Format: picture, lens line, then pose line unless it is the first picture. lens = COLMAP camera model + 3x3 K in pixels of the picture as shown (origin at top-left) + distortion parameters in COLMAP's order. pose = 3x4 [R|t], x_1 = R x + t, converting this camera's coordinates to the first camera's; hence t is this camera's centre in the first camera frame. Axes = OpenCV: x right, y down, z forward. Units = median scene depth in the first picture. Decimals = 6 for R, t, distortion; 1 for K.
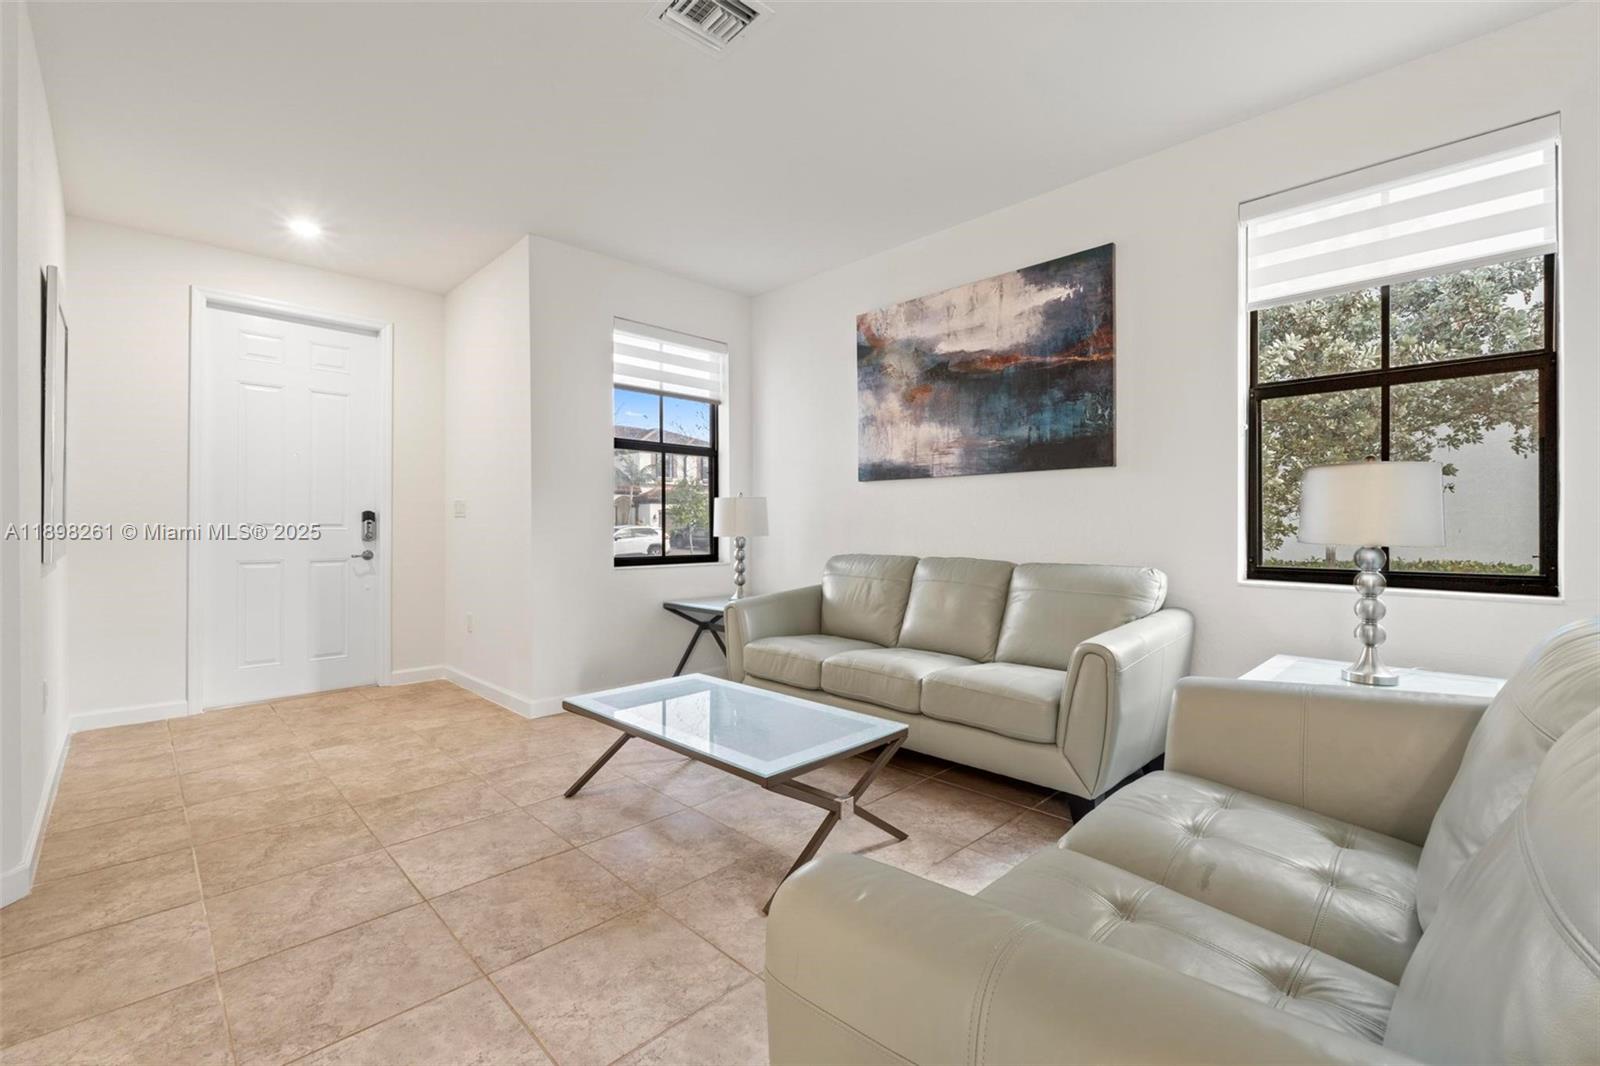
lens RADIAL K [[674.2, 0, 800.0], [0, 674.2, 533.0], [0, 0, 1]] dist [-0.009847, 0.000084]
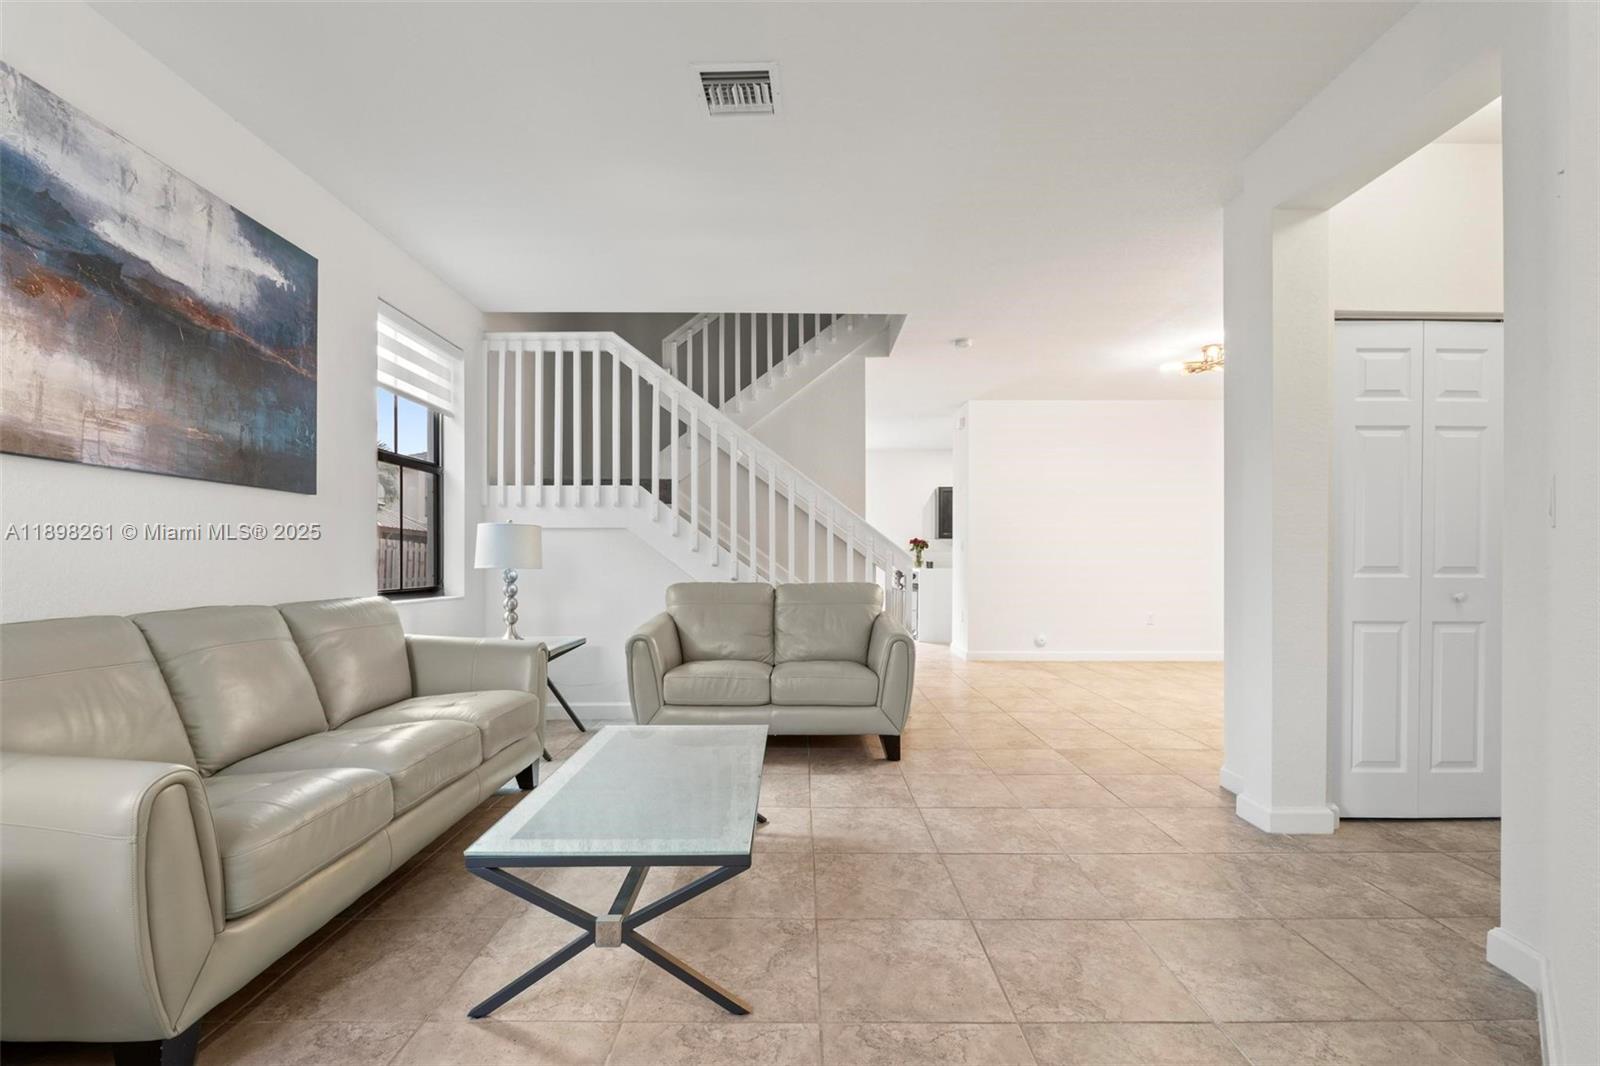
lens RADIAL K [[686.3, 0, 804.4], [0, 686.3, 560.9], [0, 0, 1]] dist [-0.007125, 0.000058]
pose [[-0.711796, 0.000060, 0.702386, -0.652733], [0.007228, 0.999948, 0.007239, -0.007965], [-0.702349, 0.010229, -0.711759, 1.123596]]
